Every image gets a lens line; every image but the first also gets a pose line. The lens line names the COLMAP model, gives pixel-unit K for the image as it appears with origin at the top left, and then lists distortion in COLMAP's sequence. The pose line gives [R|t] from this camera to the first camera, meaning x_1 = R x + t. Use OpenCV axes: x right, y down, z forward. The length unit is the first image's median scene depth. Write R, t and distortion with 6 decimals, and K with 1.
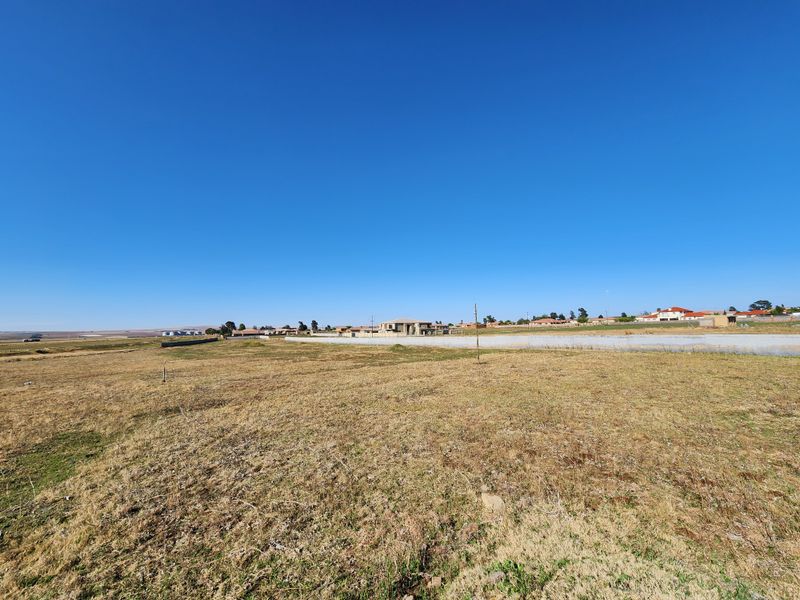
lens RADIAL K [[323.9, 0, 401.9], [0, 323.9, 306.8], [0, 0, 1]] dist [-0.001555, -0.001409]
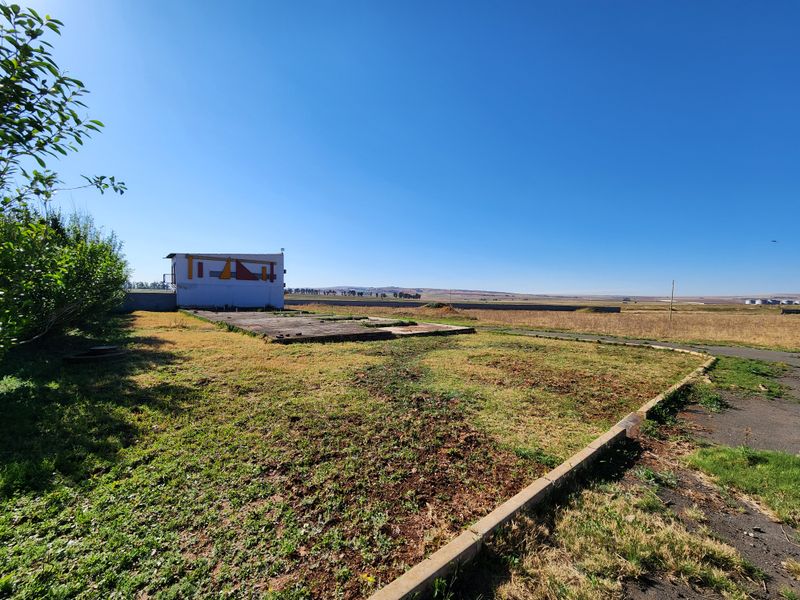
lens RADIAL K [[323.9, 0, 402.2], [0, 323.9, 303.3], [0, 0, 1]] dist [-0.001555, -0.001409]
pose [[0.121734, 0.045045, -0.991540, 0.842704], [0.048042, 0.997531, 0.051215, -0.103130], [0.991399, -0.053871, 0.119270, -2.783690]]
